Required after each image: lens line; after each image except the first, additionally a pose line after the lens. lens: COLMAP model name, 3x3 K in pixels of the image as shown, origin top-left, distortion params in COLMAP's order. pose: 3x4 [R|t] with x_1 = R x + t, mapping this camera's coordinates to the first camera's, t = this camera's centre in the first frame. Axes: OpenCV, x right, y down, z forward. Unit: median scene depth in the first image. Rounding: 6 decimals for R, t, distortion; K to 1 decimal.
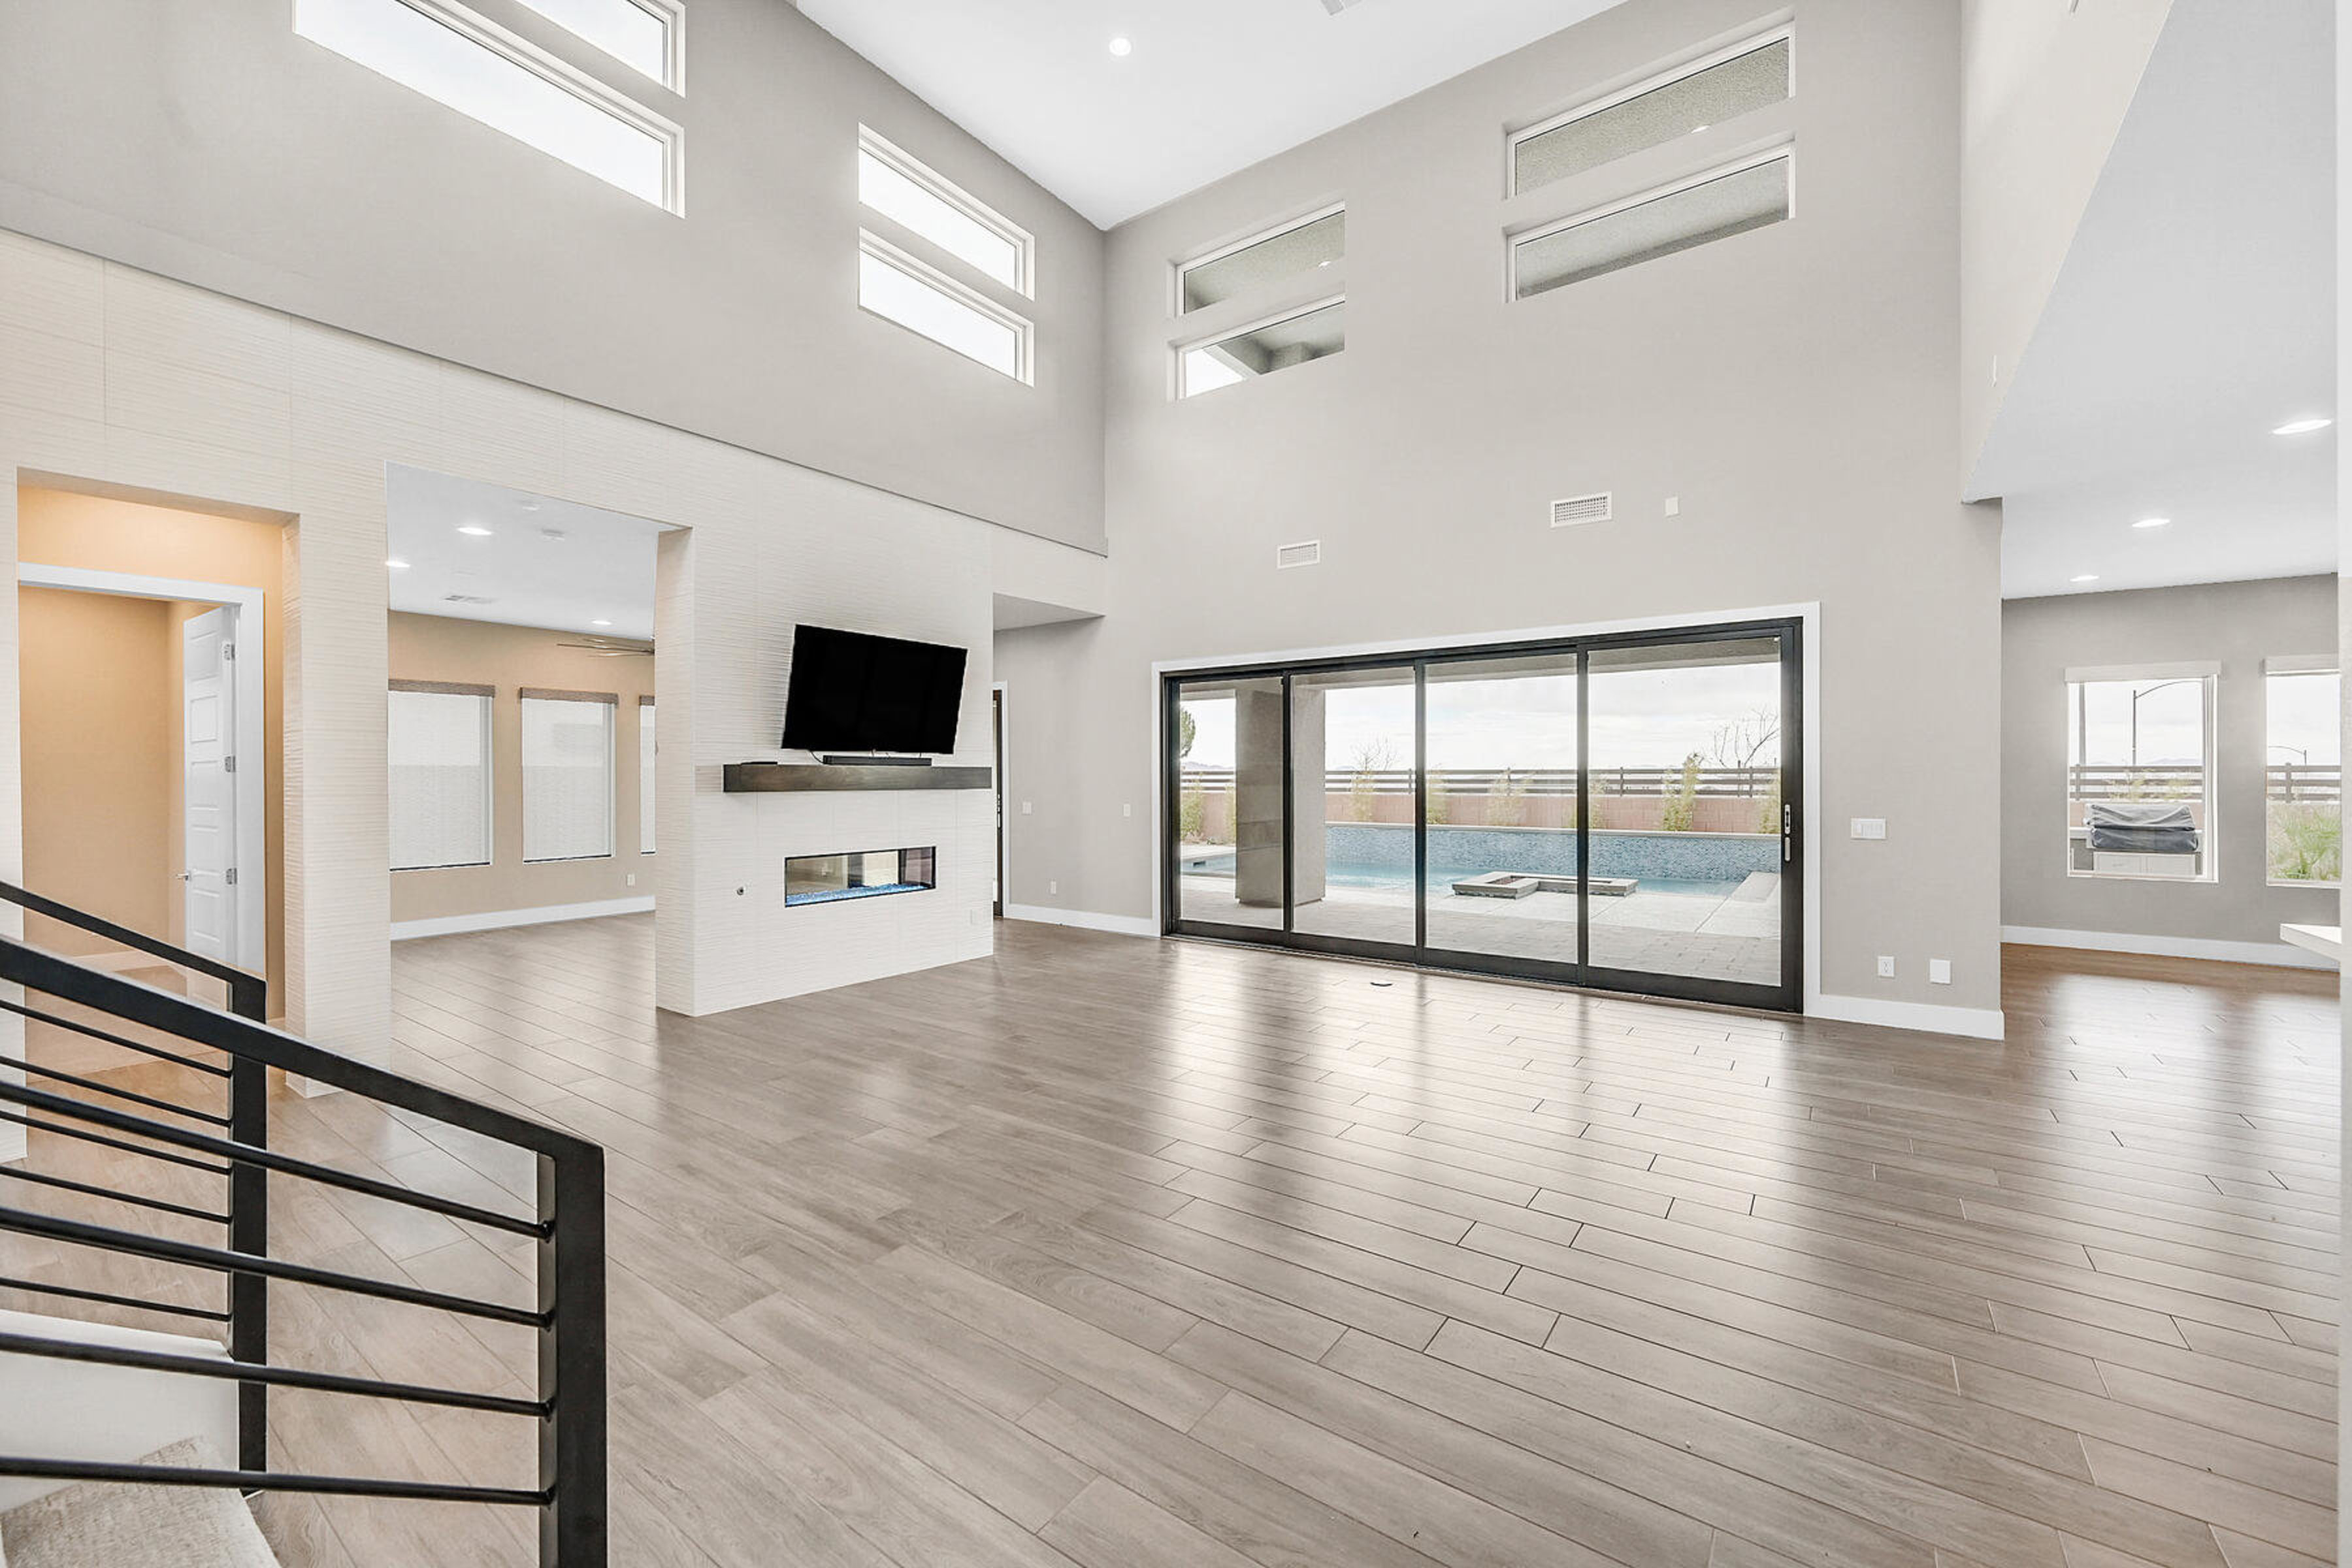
lens RADIAL K [[929.7, 0, 1176.0], [0, 929.7, 784.0], [0, 0, 1]] dist [0.001124, 0.000265]
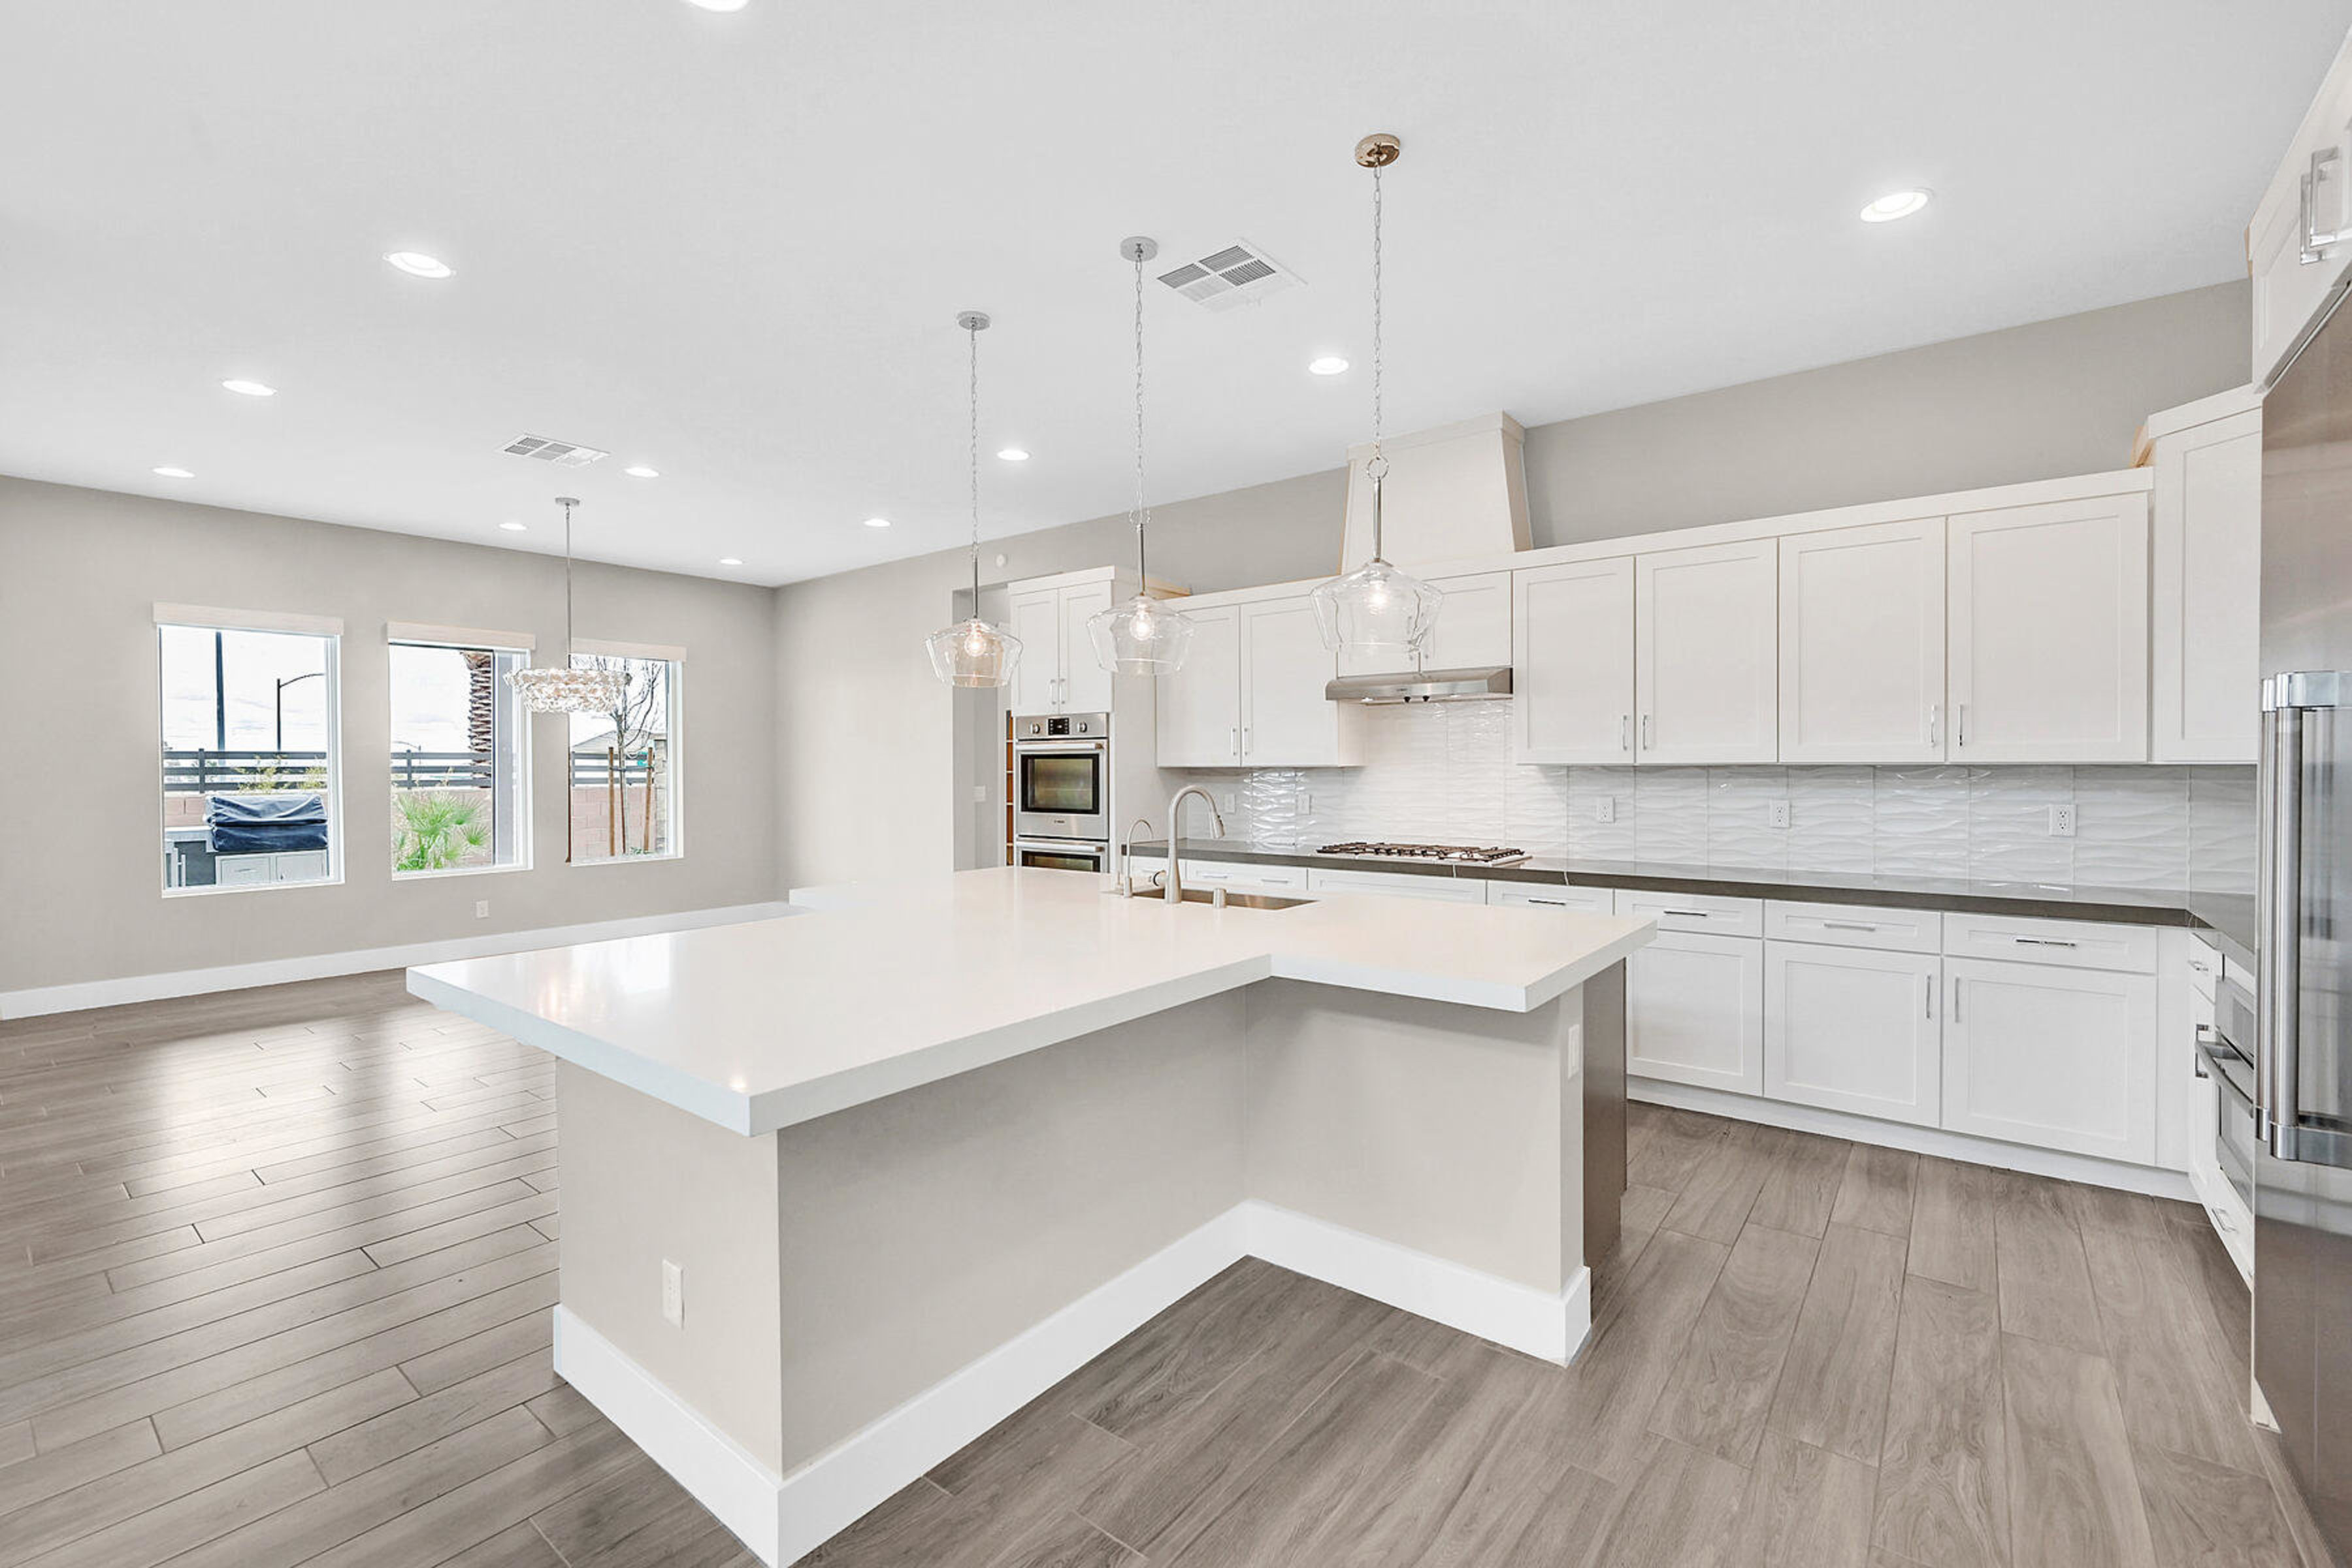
lens RADIAL K [[1008.3, 0, 1172.0], [0, 1008.3, 770.7], [0, 0, 1]] dist [-0.000781, -0.000370]
pose [[0.048845, -0.004409, 0.998797, 0.231631], [0.013040, 0.999908, 0.003776, 0.009679], [-0.998721, 0.012840, 0.048898, 0.195516]]
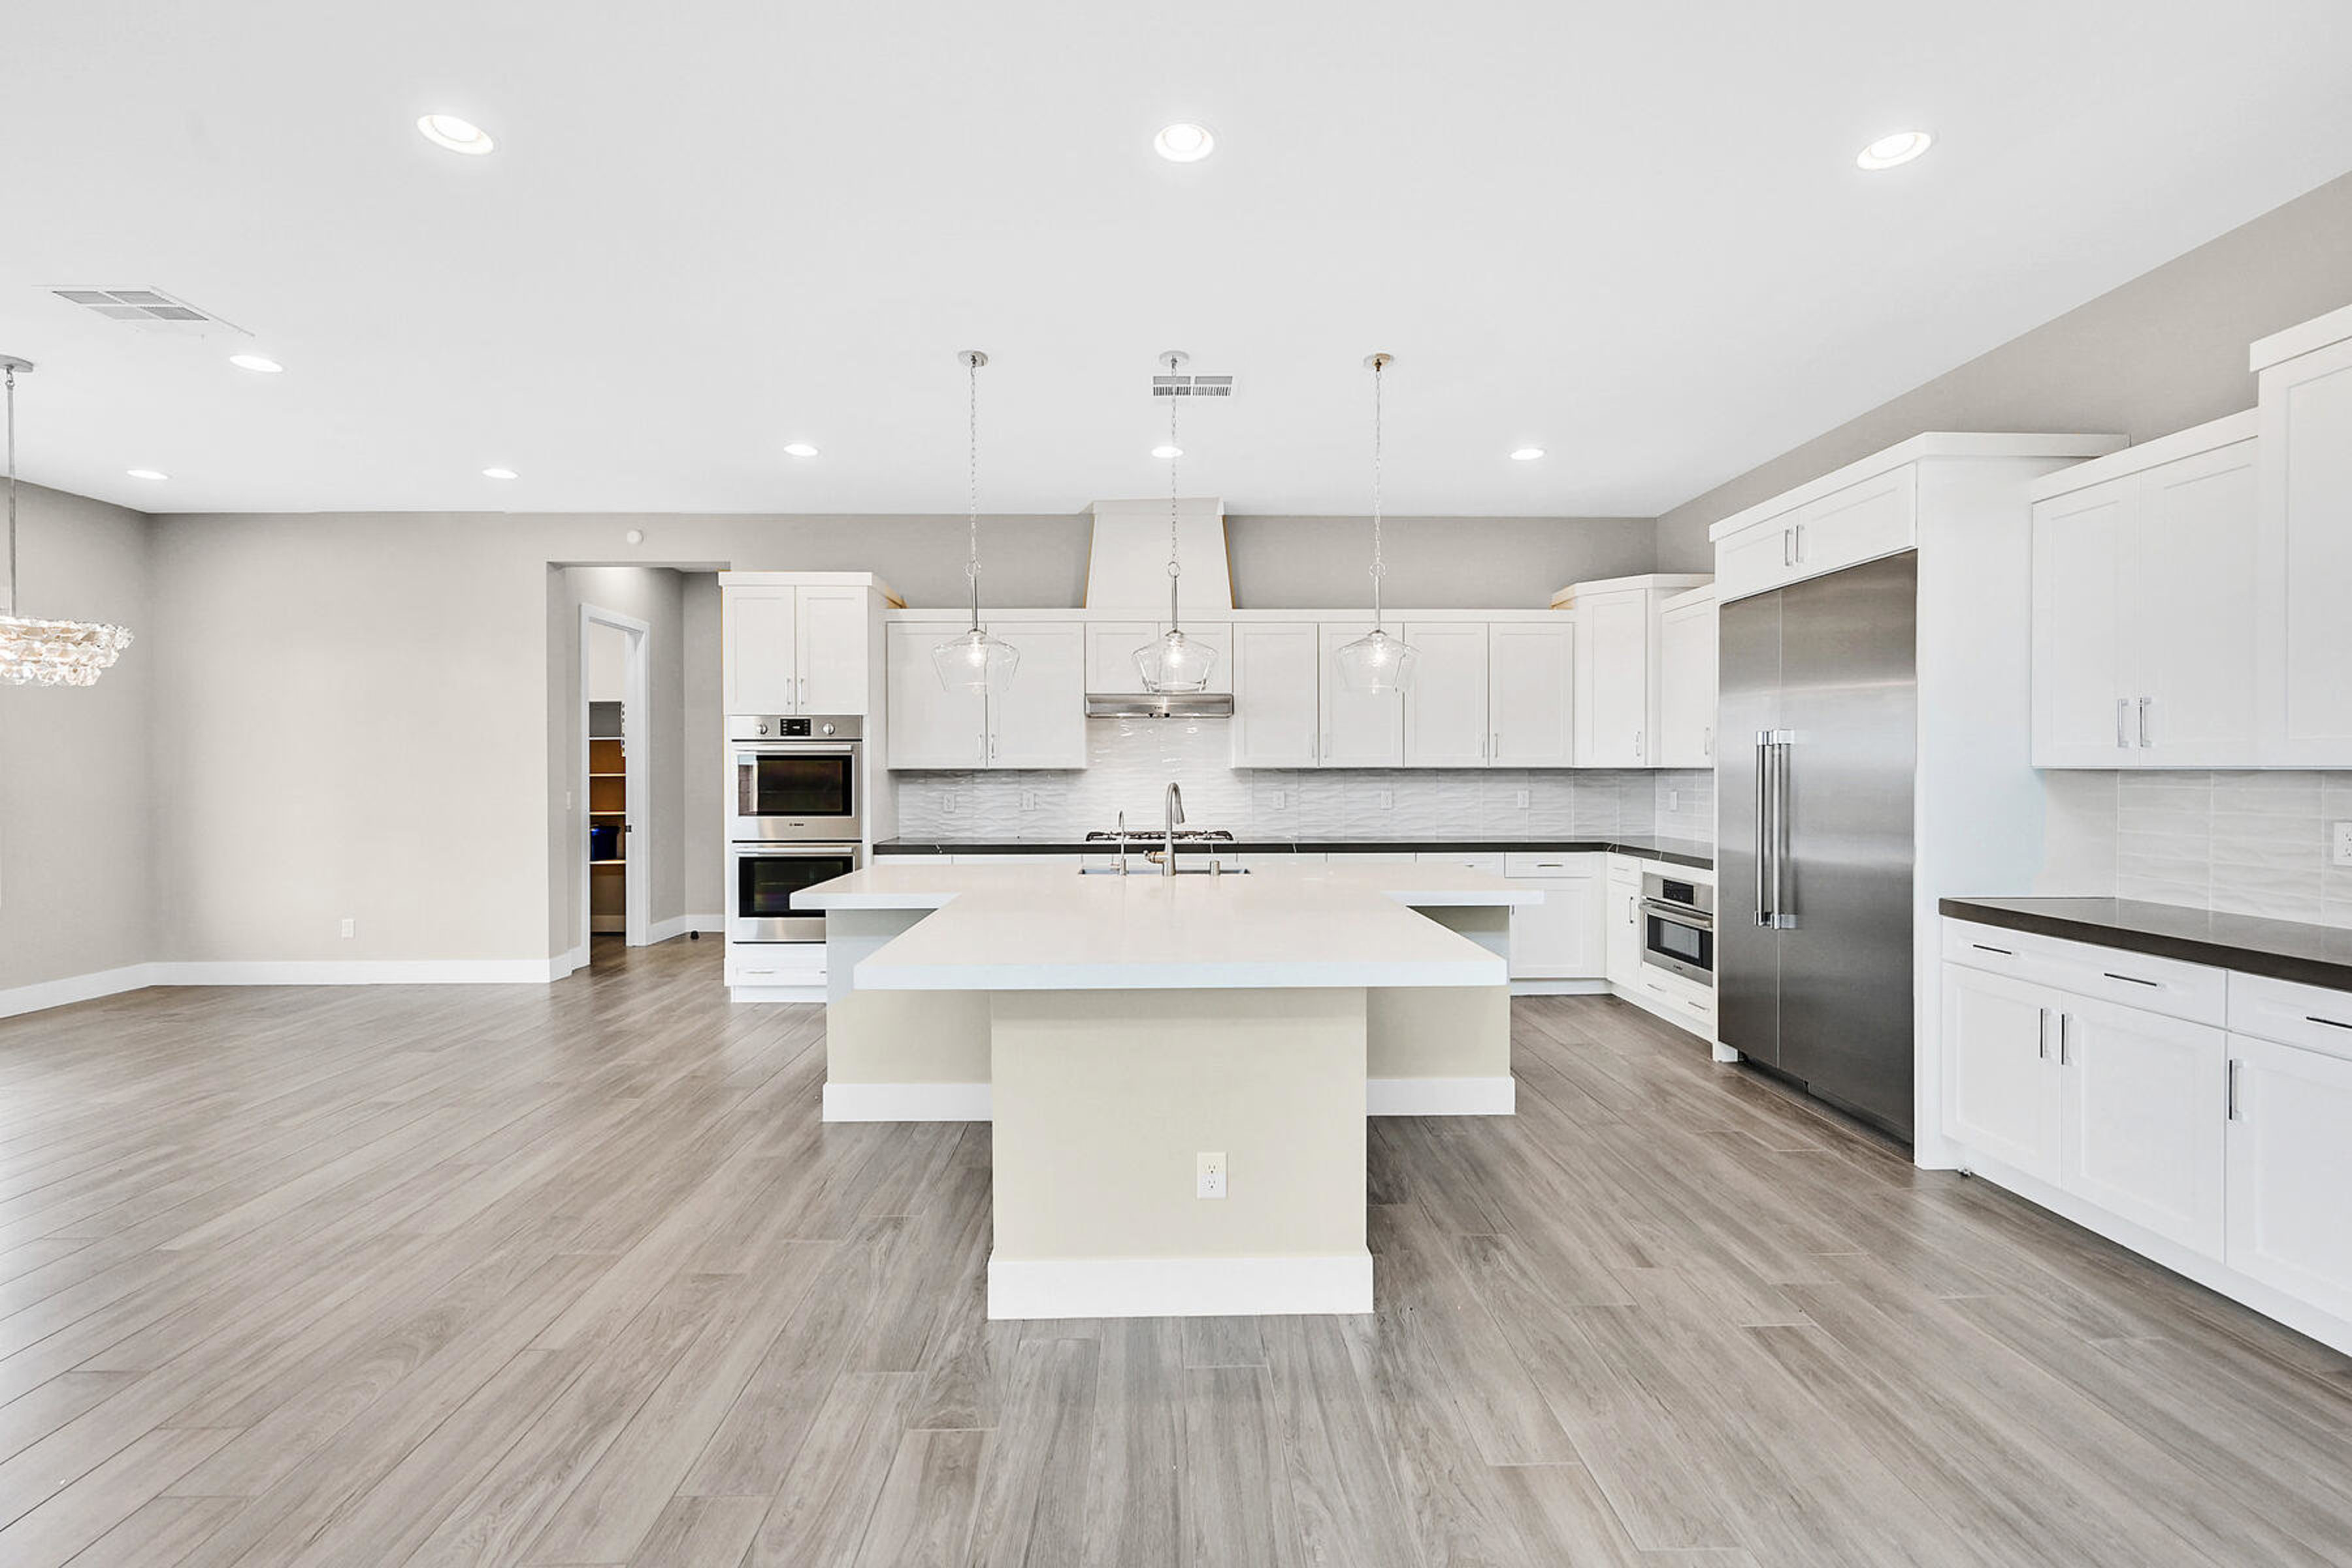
lens RADIAL K [[1008.3, 0, 1172.0], [0, 1008.3, 770.7], [0, 0, 1]] dist [-0.000781, -0.000370]
pose [[-0.598570, 0.000298, 0.801070, 0.226165], [0.009437, 0.999933, 0.006679, 0.007805], [-0.801015, 0.011557, -0.598533, 0.534946]]
